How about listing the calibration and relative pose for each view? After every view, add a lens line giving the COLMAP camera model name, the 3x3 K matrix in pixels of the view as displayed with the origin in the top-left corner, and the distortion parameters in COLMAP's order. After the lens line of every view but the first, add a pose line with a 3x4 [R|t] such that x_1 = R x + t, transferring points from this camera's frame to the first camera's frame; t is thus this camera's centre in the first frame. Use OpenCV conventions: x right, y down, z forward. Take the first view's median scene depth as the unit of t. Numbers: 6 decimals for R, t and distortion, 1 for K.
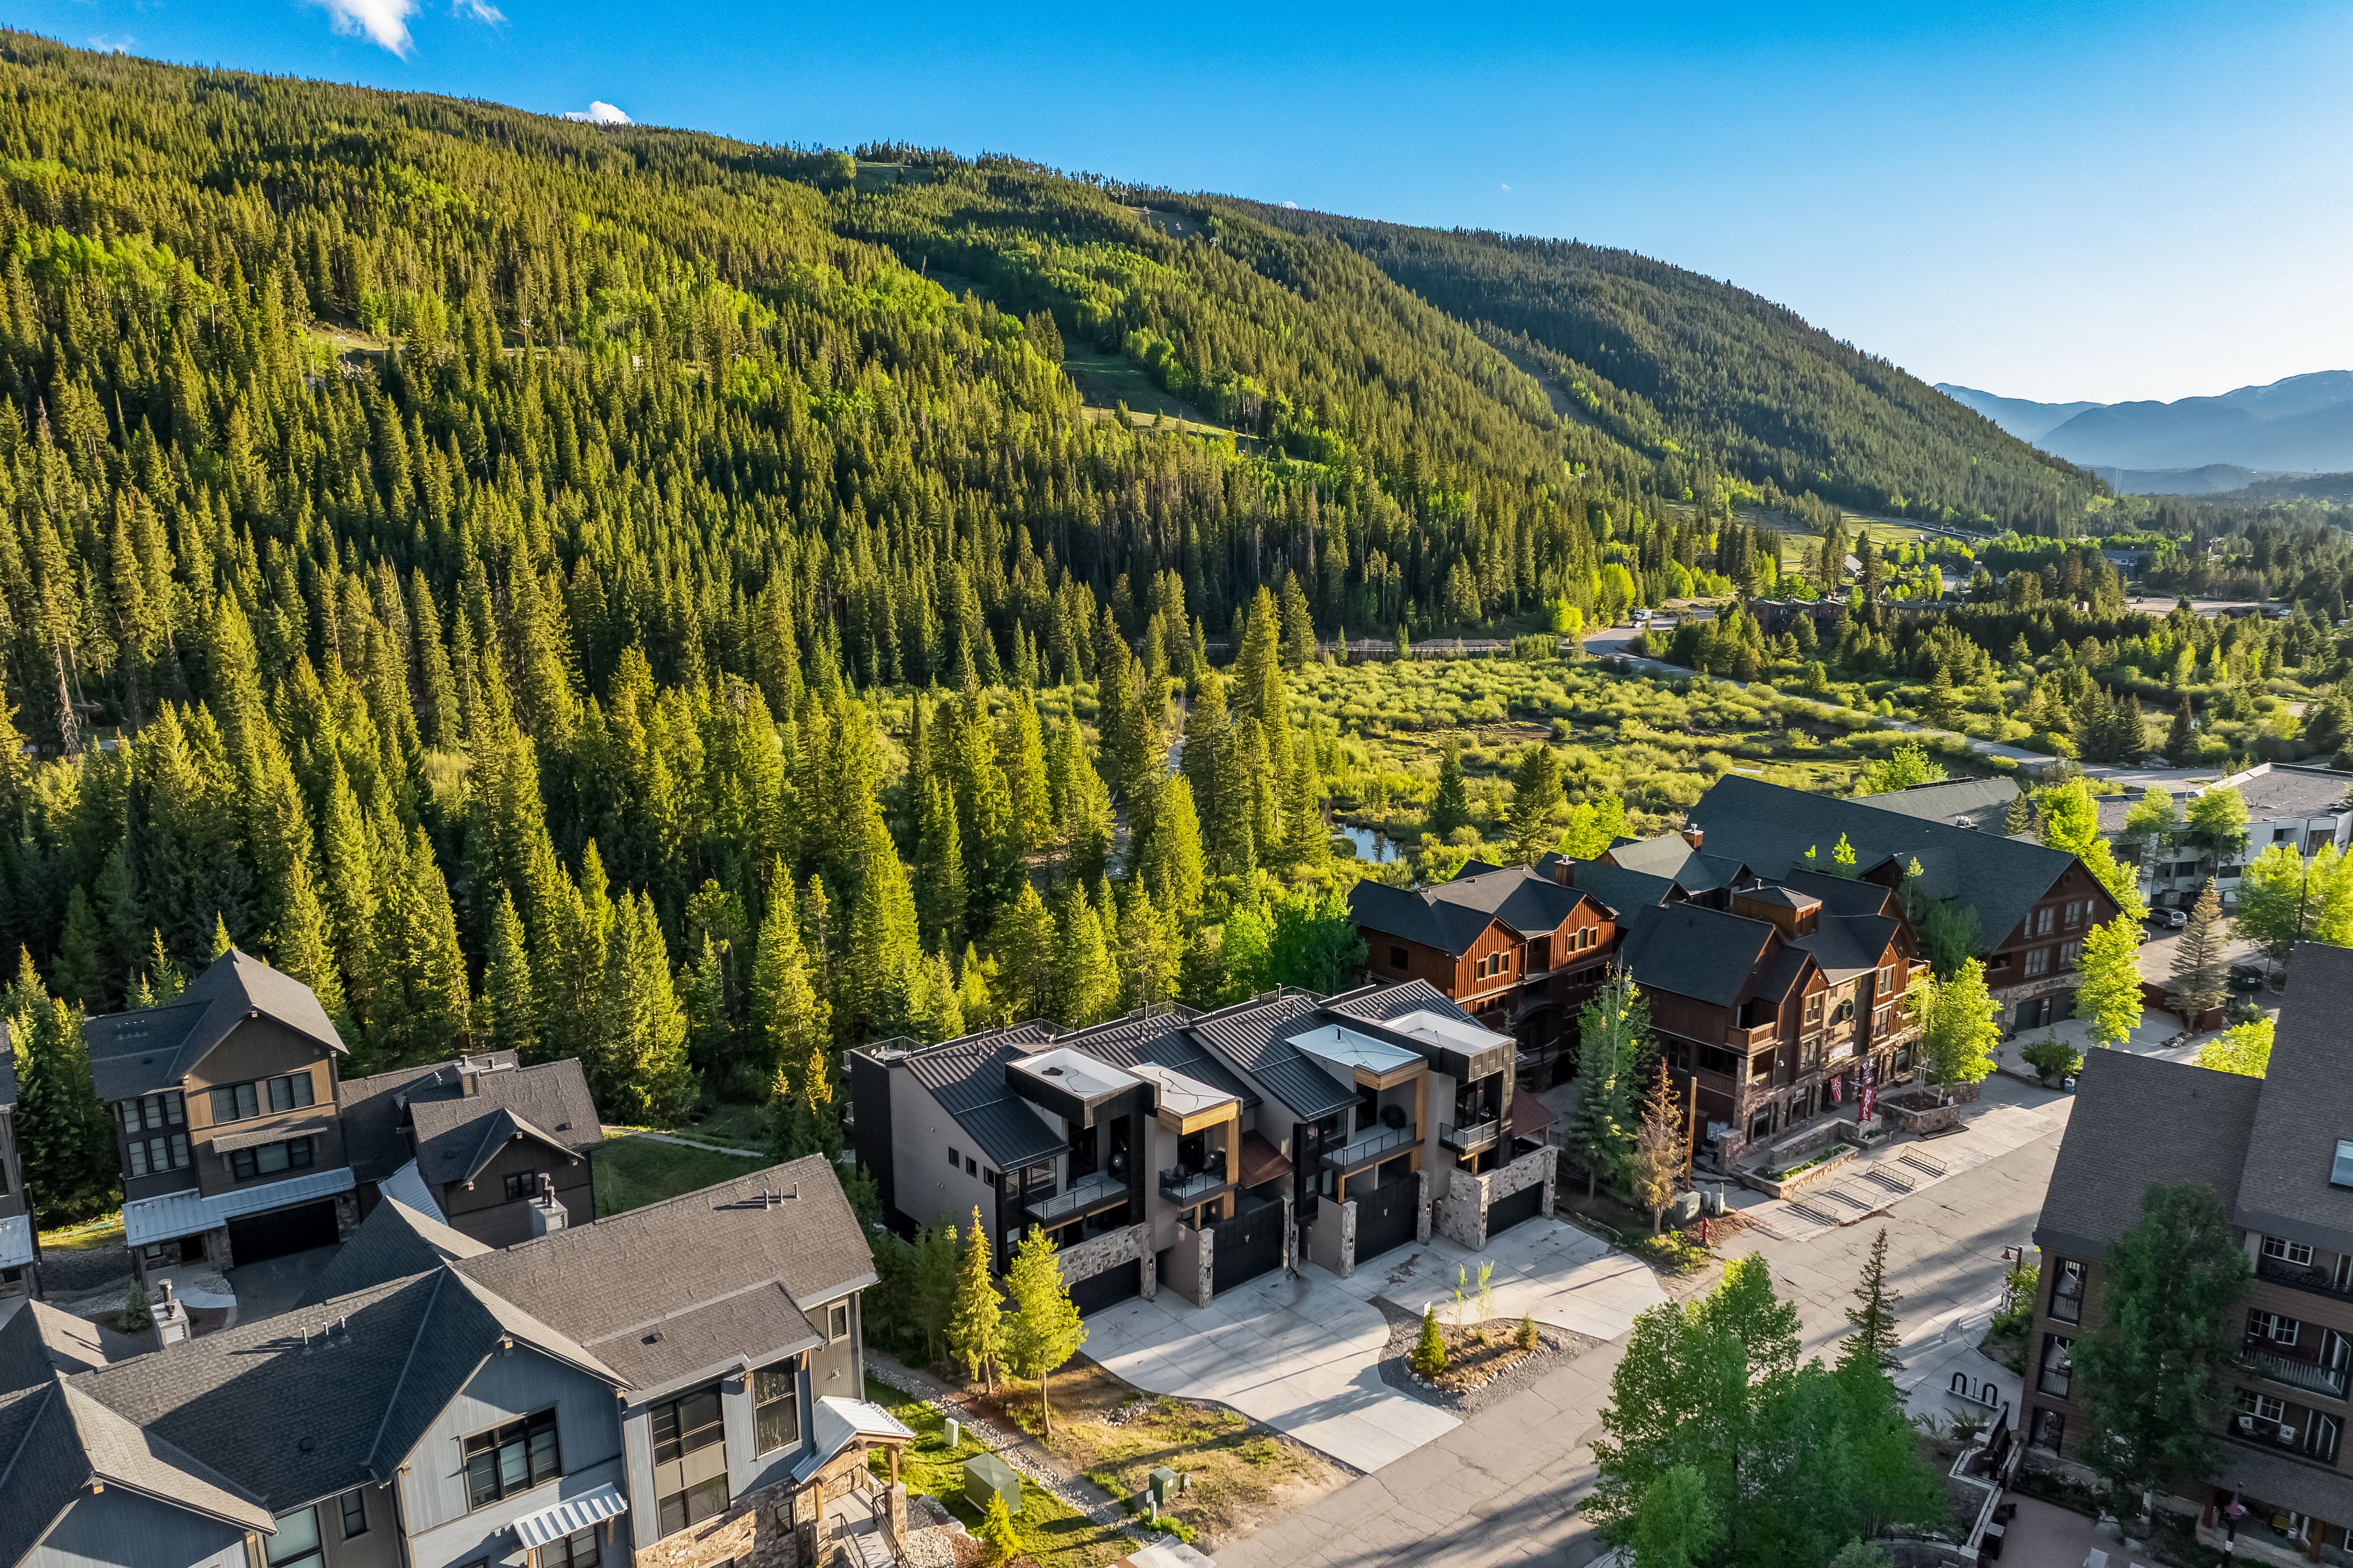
lens RADIAL K [[1664.4, 0, 1198.1], [0, 1664.4, 766.2], [0, 0, 1]] dist [-0.035945, 0.000103]
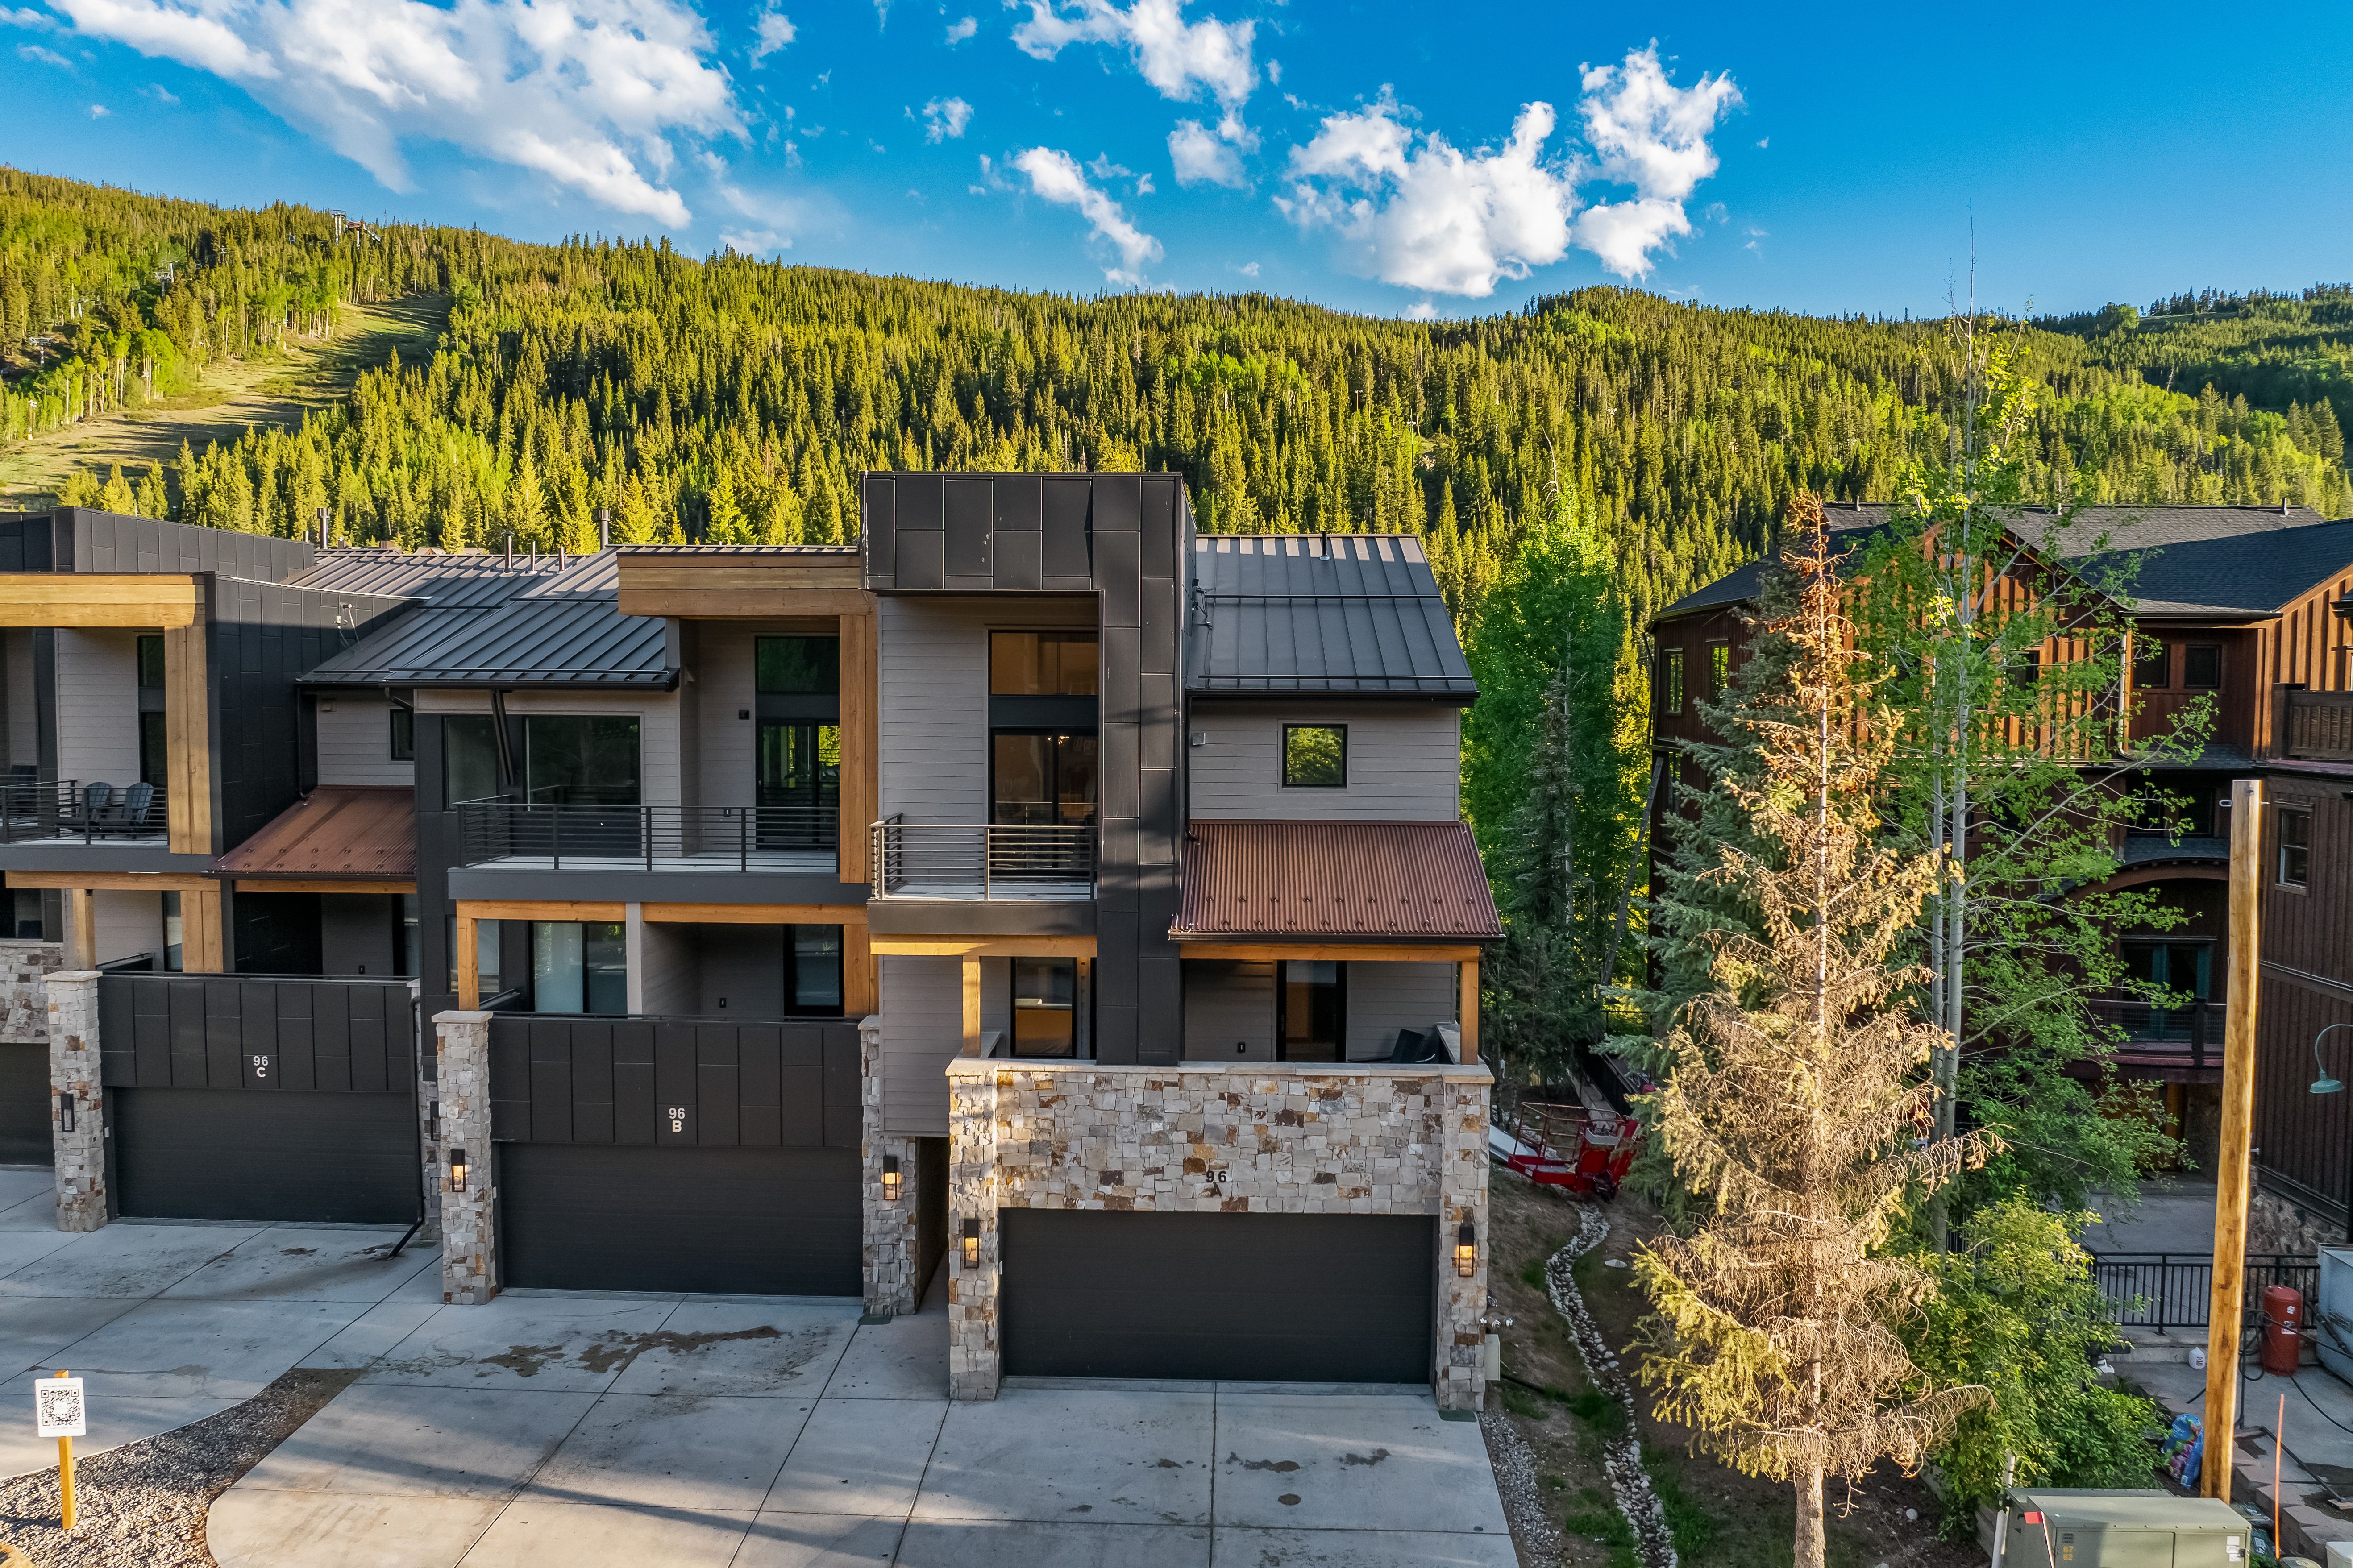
lens RADIAL K [[1664.4, 0, 1198.1], [0, 1664.4, 766.2], [0, 0, 1]] dist [-0.035945, 0.000103]
pose [[0.734924, 0.039579, -0.676994, 0.087753], [-0.132154, 0.987515, -0.085729, 0.056518], [0.665149, 0.152472, 0.730978, 0.214362]]
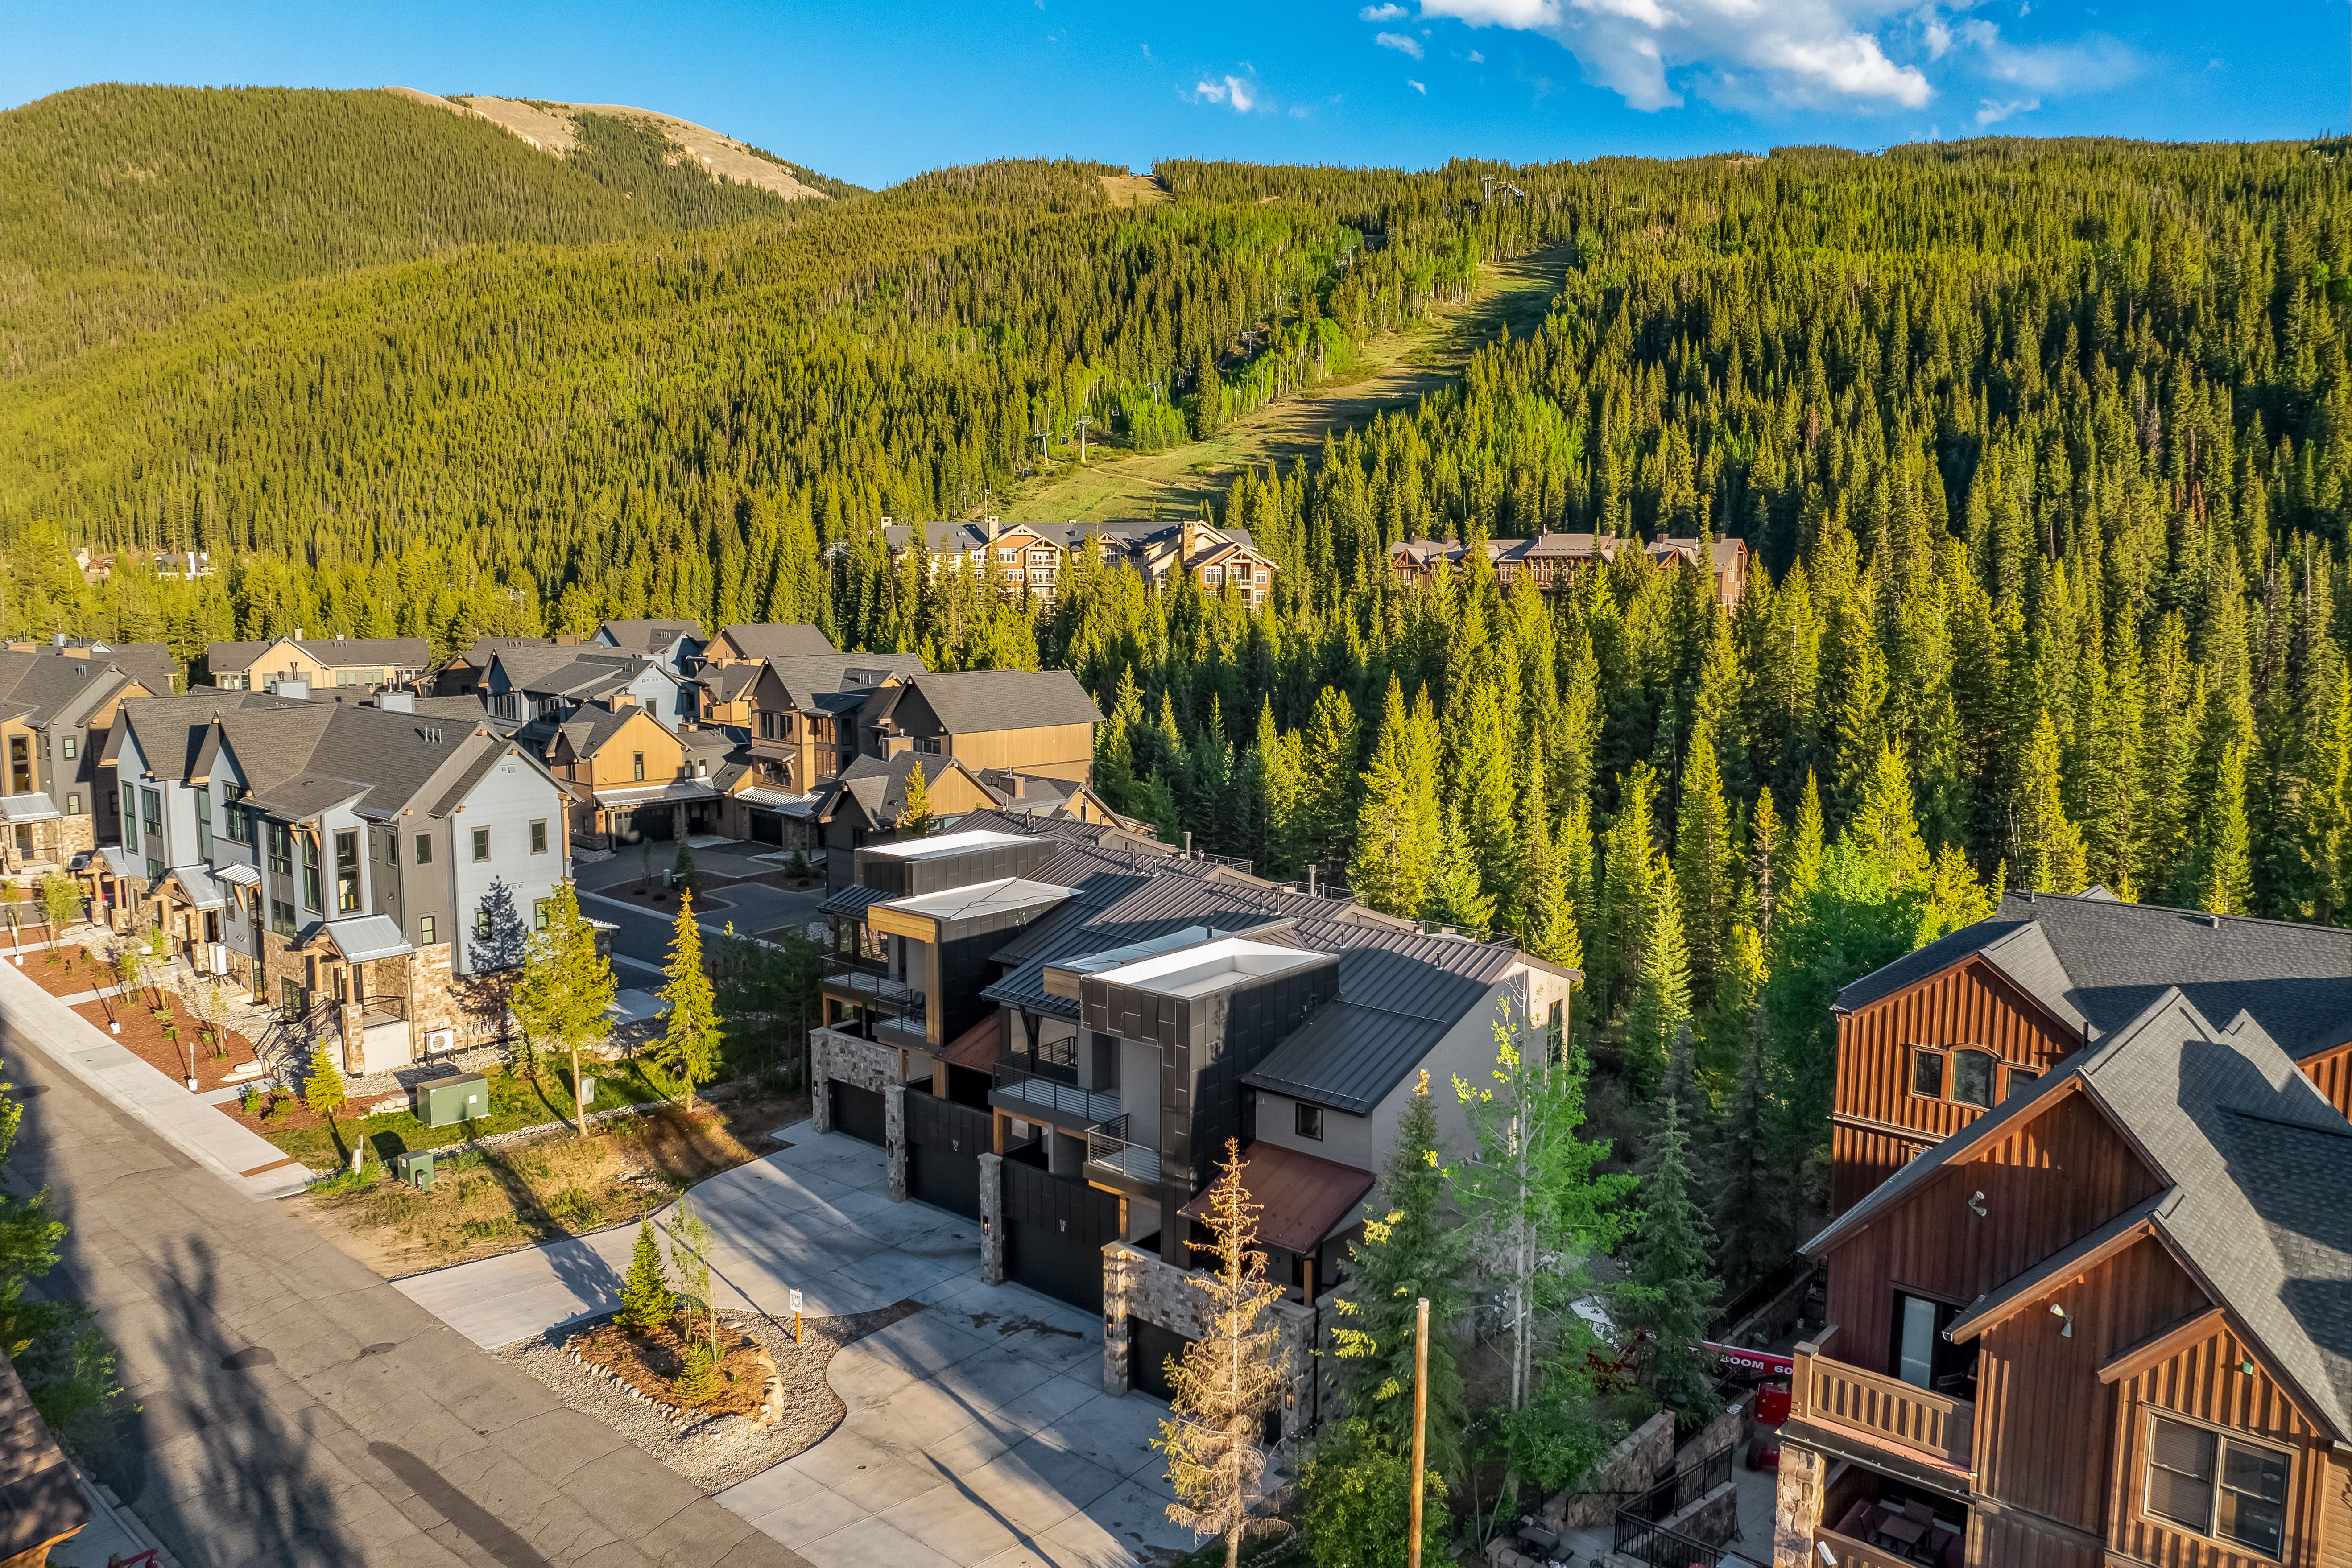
lens RADIAL K [[1667.9, 0, 1179.1], [0, 1667.9, 725.9], [0, 0, 1]] dist [-0.027917, -0.005550]
pose [[0.150701, 0.093491, -0.984149, 0.166176], [-0.187218, 0.980202, 0.064448, 0.014419], [0.970690, 0.174538, 0.165220, 0.229669]]
